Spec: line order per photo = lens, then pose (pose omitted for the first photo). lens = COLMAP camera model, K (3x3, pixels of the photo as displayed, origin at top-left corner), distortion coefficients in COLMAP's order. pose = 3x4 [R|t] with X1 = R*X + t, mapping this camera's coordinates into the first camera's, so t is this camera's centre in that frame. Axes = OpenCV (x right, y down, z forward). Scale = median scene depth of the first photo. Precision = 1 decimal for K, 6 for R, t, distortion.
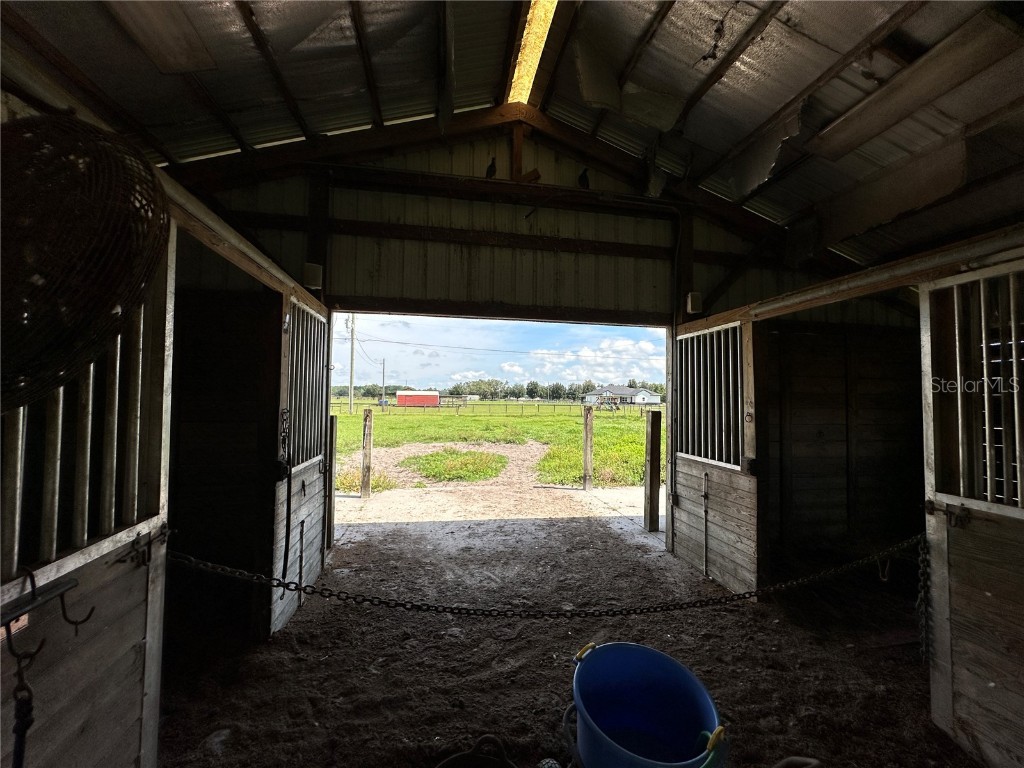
lens RADIAL K [[410.6, 0, 526.7], [0, 410.6, 374.7], [0, 0, 1]] dist [-0.000114, -0.000054]
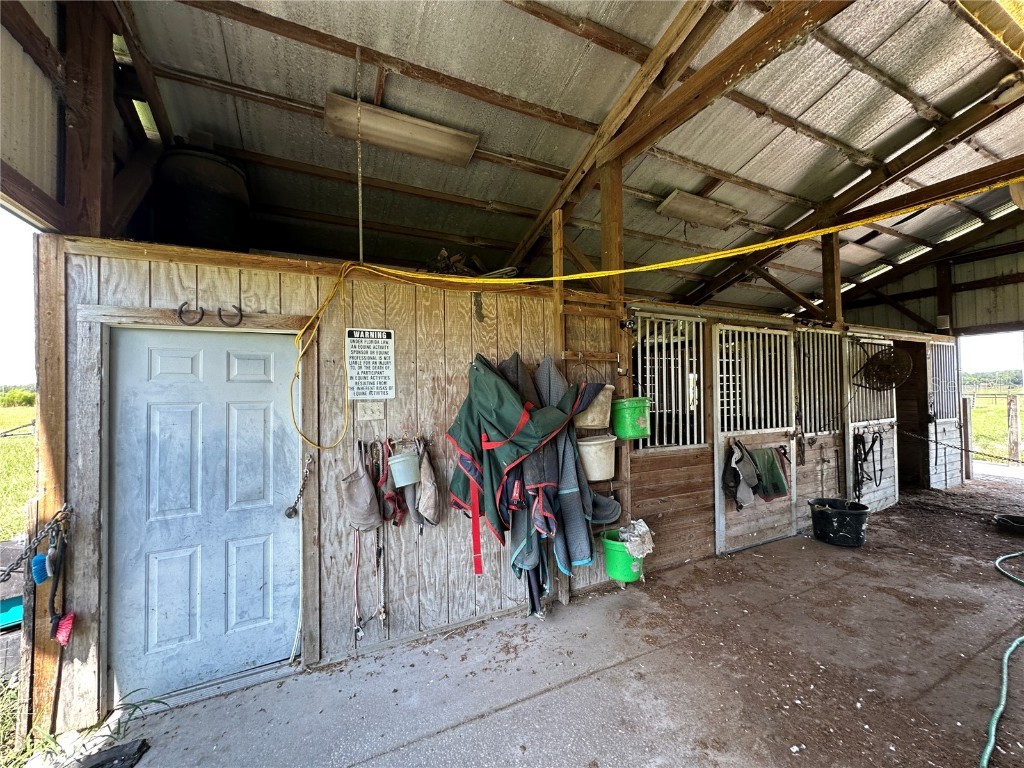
lens RADIAL K [[407.9, 0, 508.5], [0, 407.9, 401.8], [0, 0, 1]] dist [-0.002667, -0.000196]
pose [[0.243990, -0.015447, -0.969655, 0.689184], [0.085112, 0.996356, 0.005544, -0.050999], [0.966036, -0.083882, 0.244416, -1.221571]]
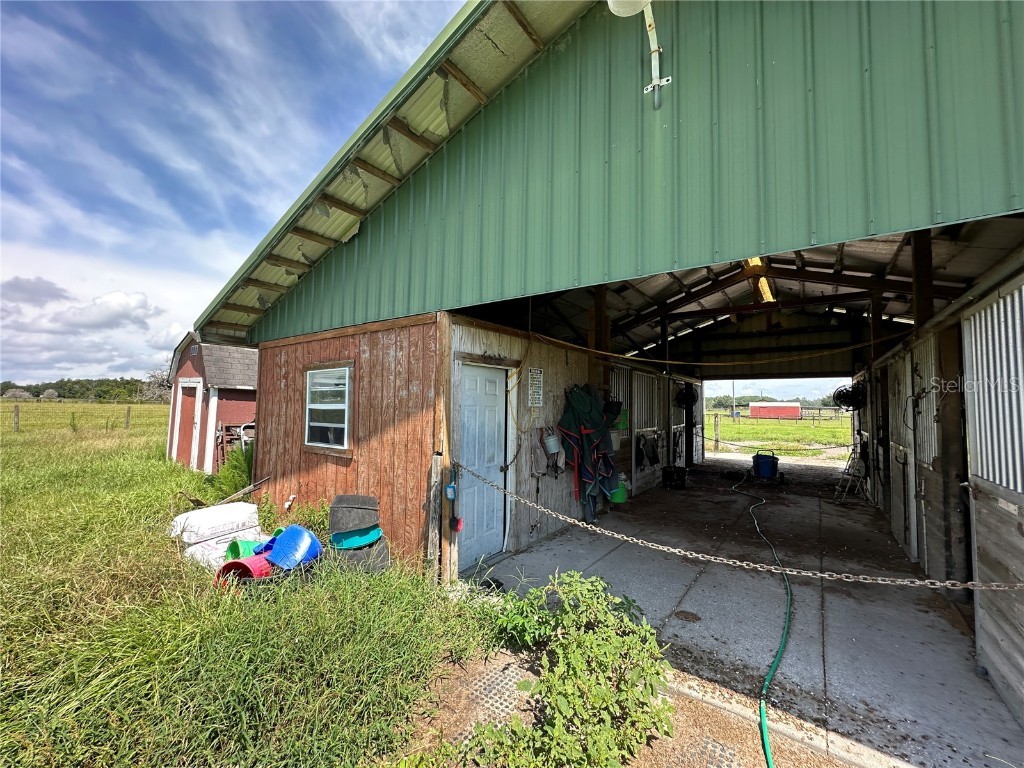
lens RADIAL K [[407.9, 0, 508.5], [0, 407.9, 401.8], [0, 0, 1]] dist [-0.002667, -0.000196]
pose [[0.662469, -0.012860, -0.748979, 0.846241], [0.041305, 0.998959, 0.019381, -0.109760], [0.747950, -0.043776, 0.662310, -2.110386]]
